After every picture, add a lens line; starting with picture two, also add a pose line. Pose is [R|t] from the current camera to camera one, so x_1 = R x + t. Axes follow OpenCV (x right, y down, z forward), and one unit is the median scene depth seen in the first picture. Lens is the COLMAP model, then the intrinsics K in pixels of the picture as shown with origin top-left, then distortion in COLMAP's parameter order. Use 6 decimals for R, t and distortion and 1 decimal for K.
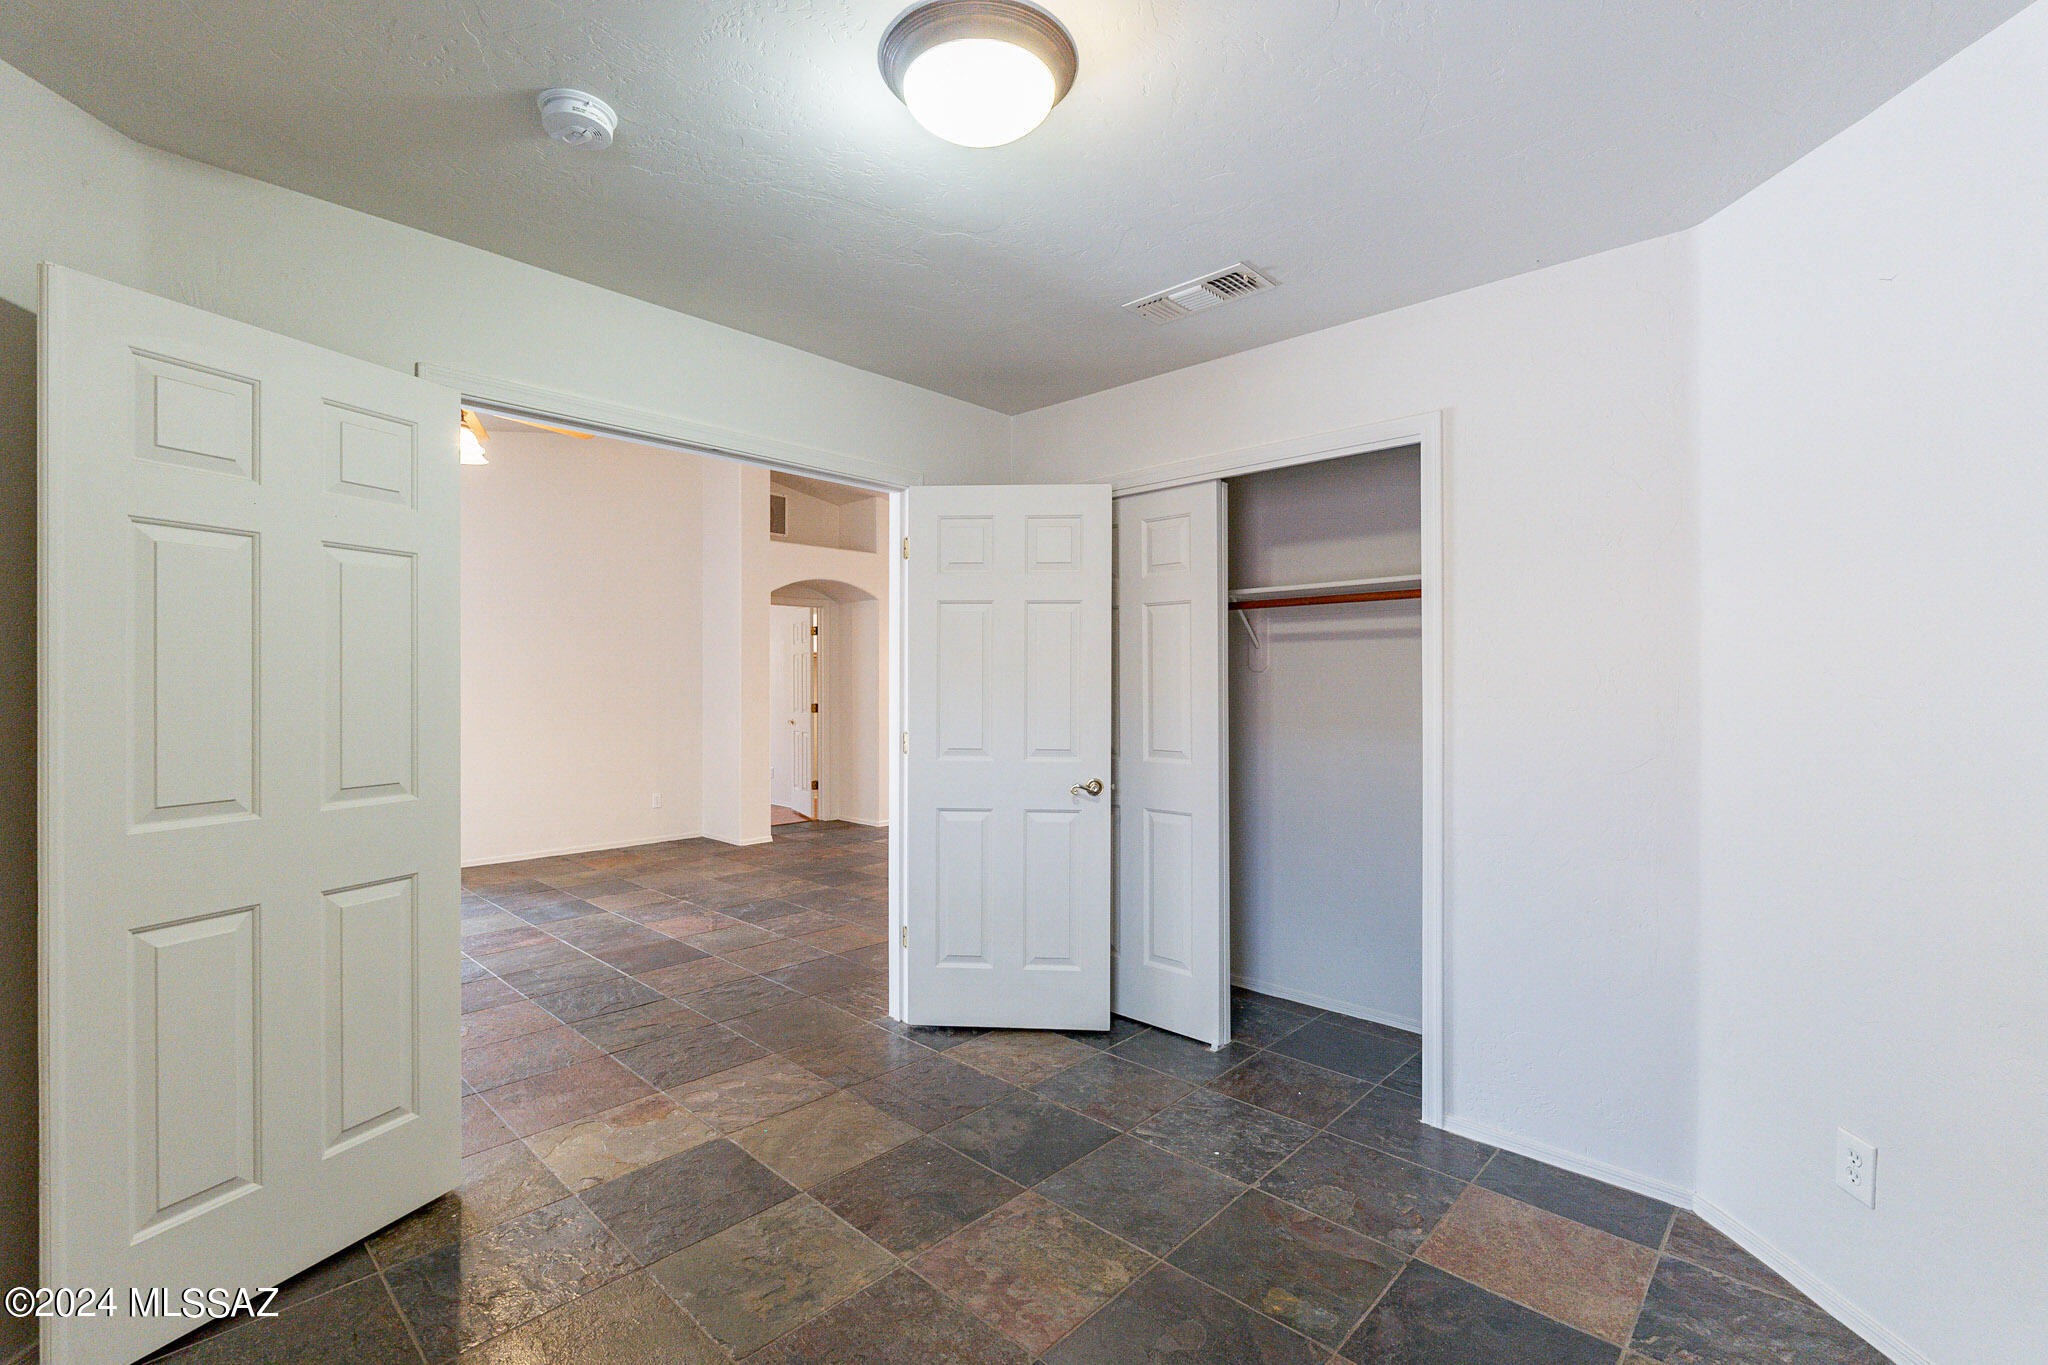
lens RADIAL K [[893.4, 0, 1023.1], [0, 893.4, 686.9], [0, 0, 1]] dist [-0.002967, -0.000127]
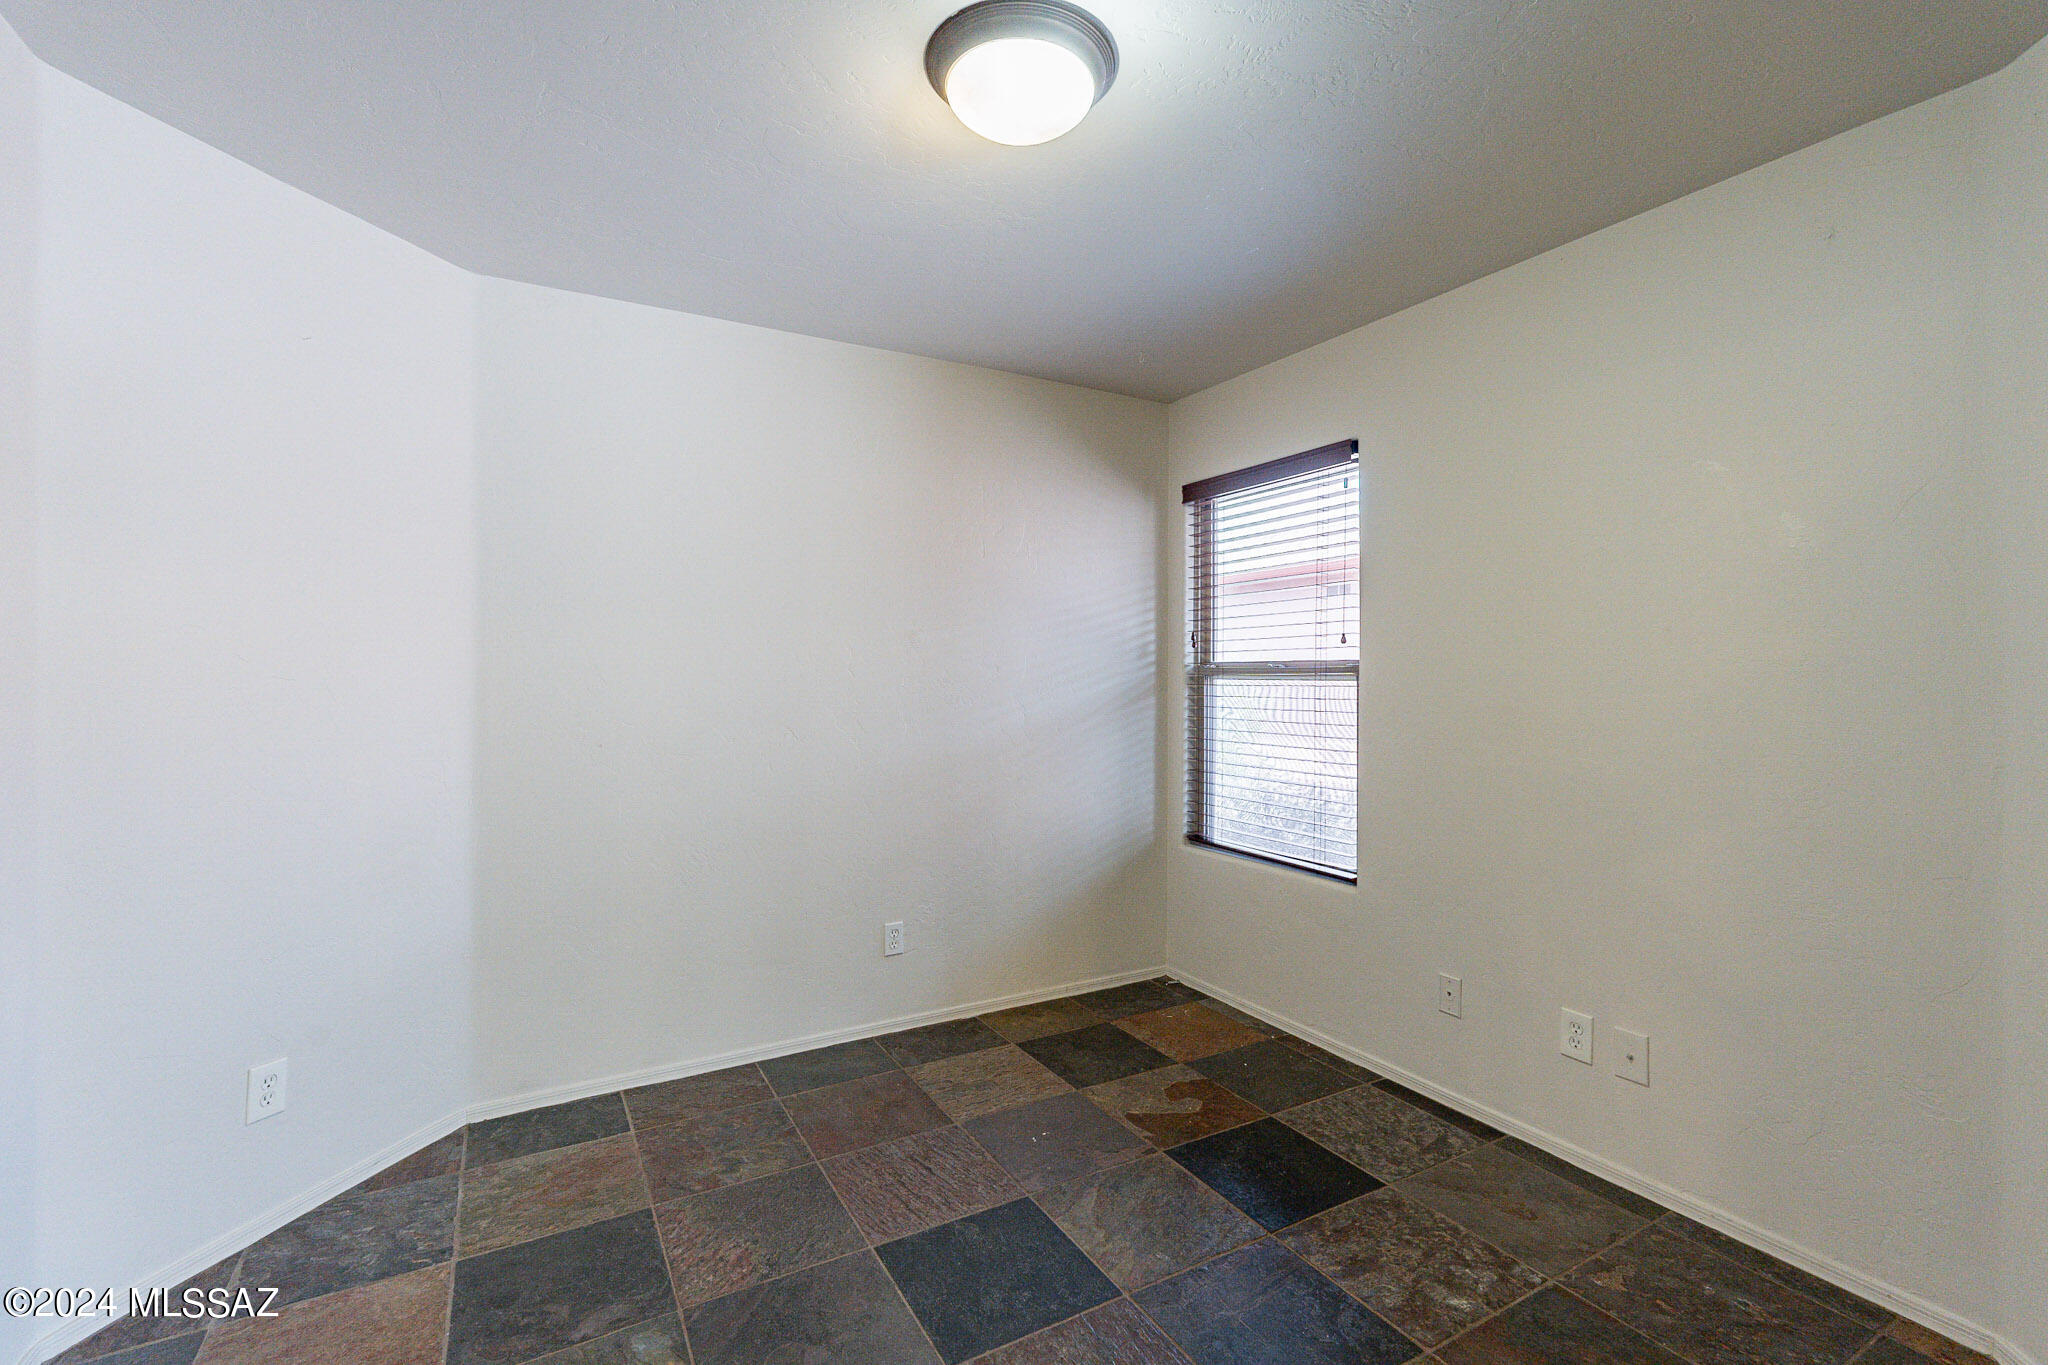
lens RADIAL K [[903.7, 0, 1019.0], [0, 903.7, 677.7], [0, 0, 1]] dist [-0.000461, 0.000118]
pose [[-0.951304, -0.005695, 0.308201, -0.288569], [-0.003359, 0.999961, 0.008108, -0.001260], [-0.308235, 0.006678, -0.951287, 1.557133]]
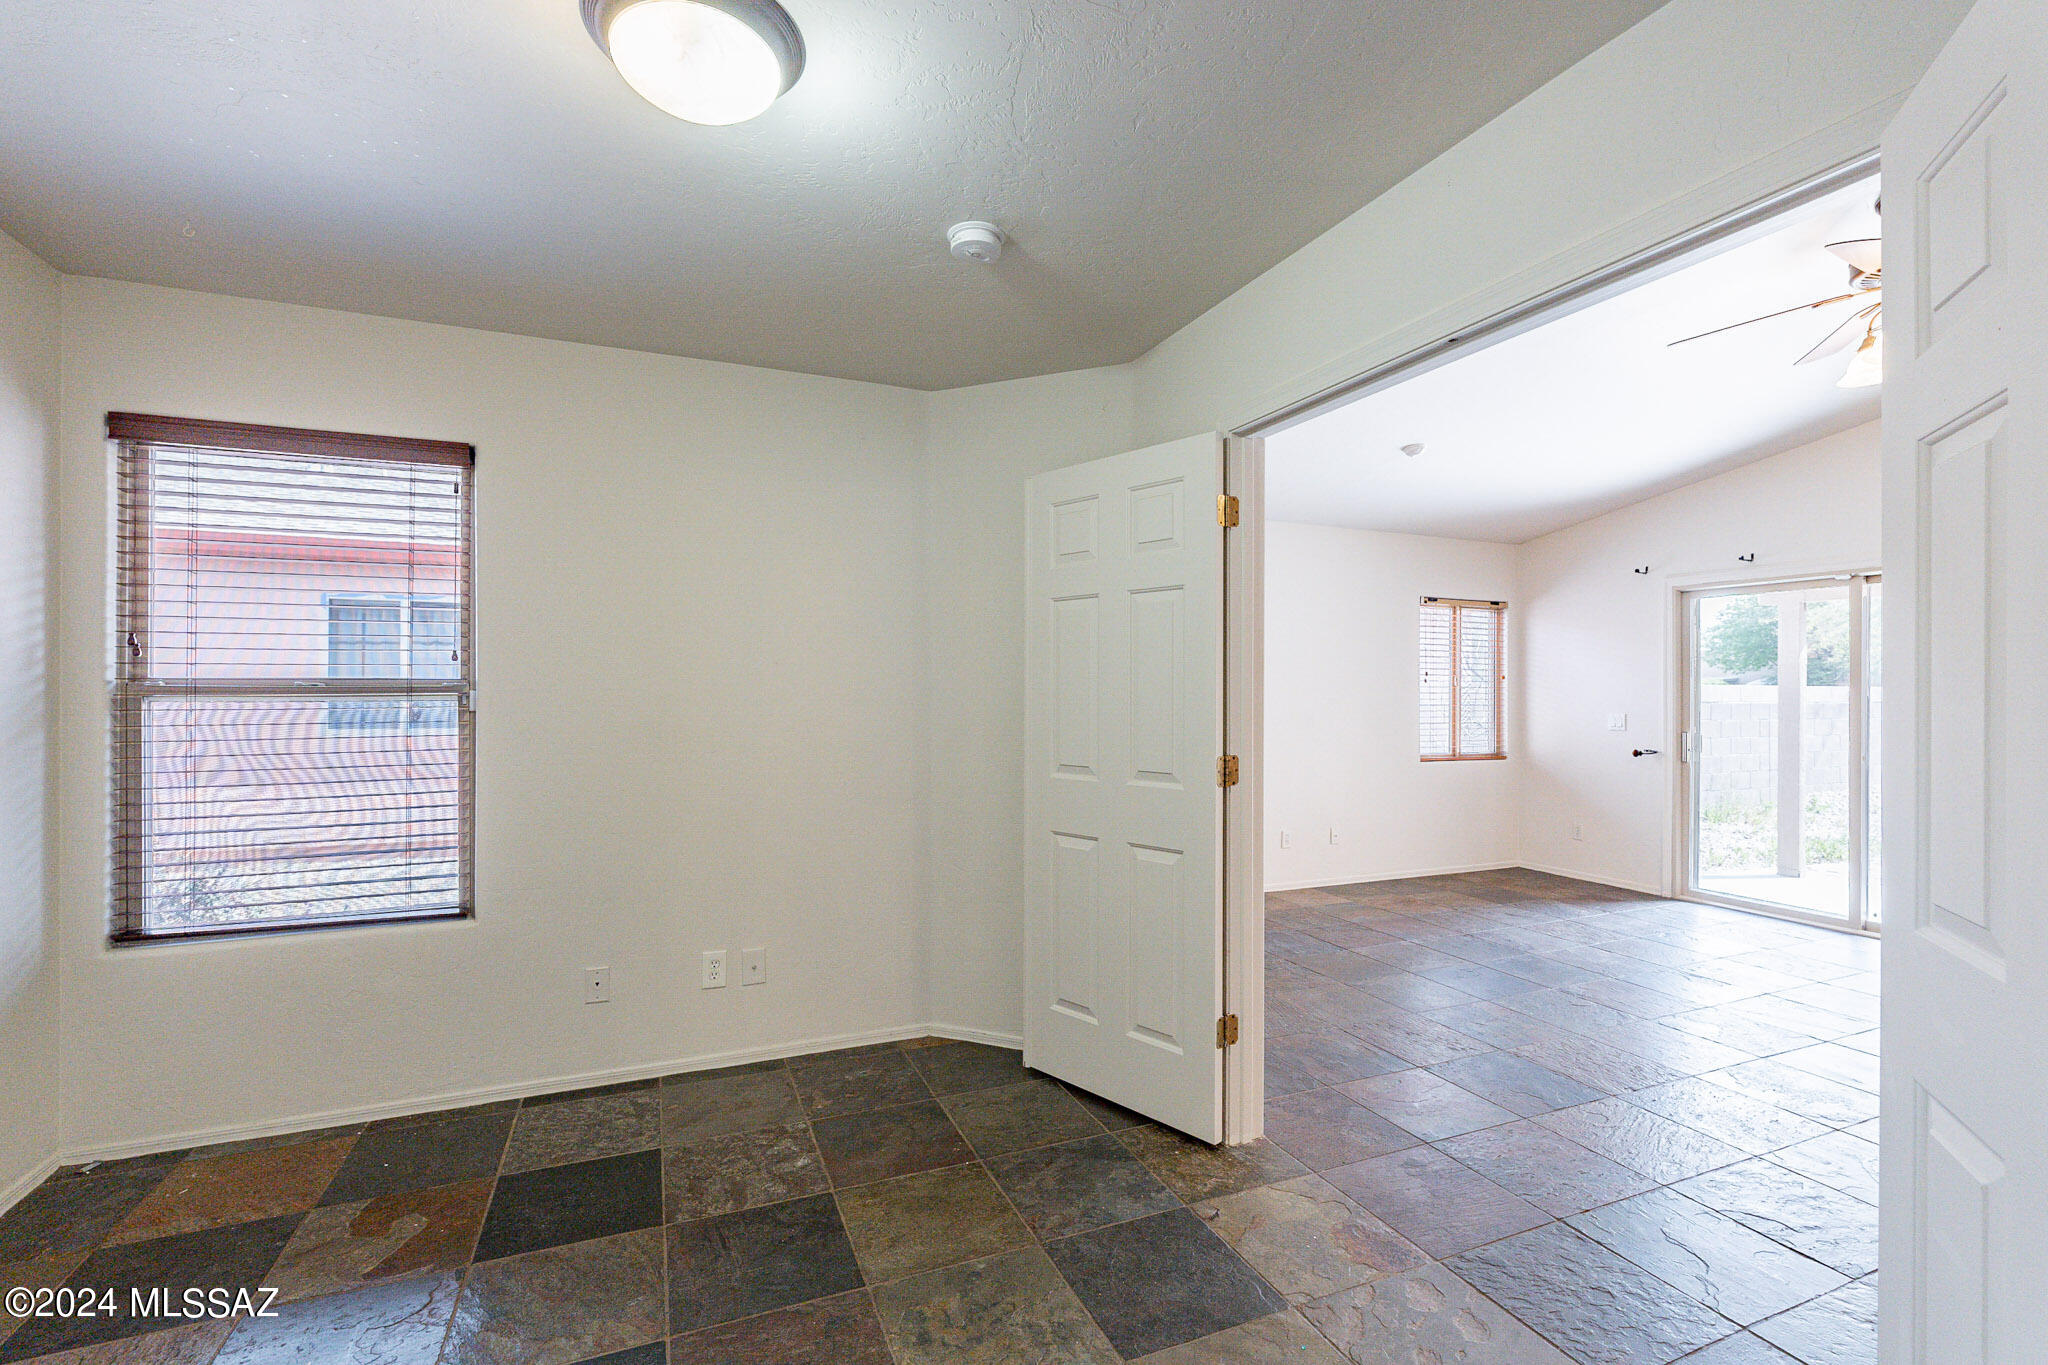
lens RADIAL K [[893.4, 0, 1023.1], [0, 893.4, 686.9], [0, 0, 1]] dist [-0.002967, -0.000127]
pose [[-0.411293, -0.011940, -0.911425, 0.525487], [-0.004732, 0.999929, -0.010964, 0.001707], [0.911491, -0.000197, -0.411321, 1.337987]]
